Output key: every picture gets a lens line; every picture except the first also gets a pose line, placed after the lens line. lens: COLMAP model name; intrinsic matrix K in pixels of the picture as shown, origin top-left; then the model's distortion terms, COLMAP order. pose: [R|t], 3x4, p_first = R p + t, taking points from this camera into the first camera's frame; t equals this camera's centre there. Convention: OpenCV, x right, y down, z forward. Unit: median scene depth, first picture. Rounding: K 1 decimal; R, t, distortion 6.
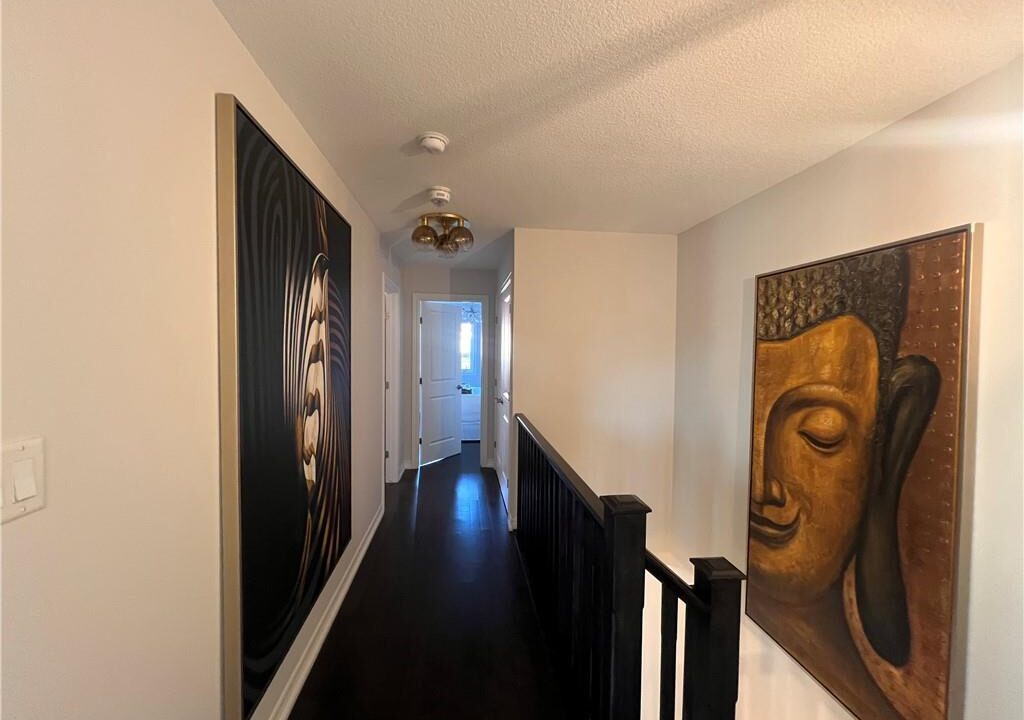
lens RADIAL K [[407.6, 0, 508.2], [0, 407.6, 358.4], [0, 0, 1]] dist [-0.005673, 0.000500]
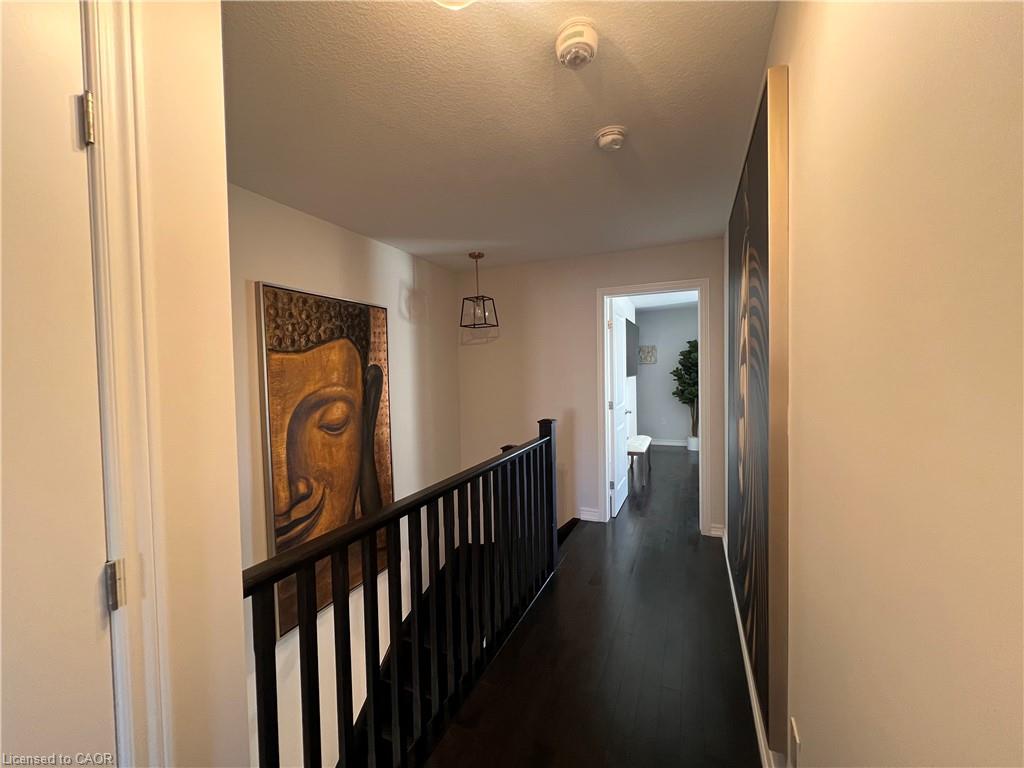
lens RADIAL K [[408.8, 0, 508.7], [0, 408.8, 382.0], [0, 0, 1]] dist [-0.002950, 0.000060]
pose [[-0.862194, -0.004260, 0.506560, -0.427911], [0.026963, 0.998161, 0.054287, -0.009202], [-0.505859, 0.060464, -0.860494, 1.804699]]
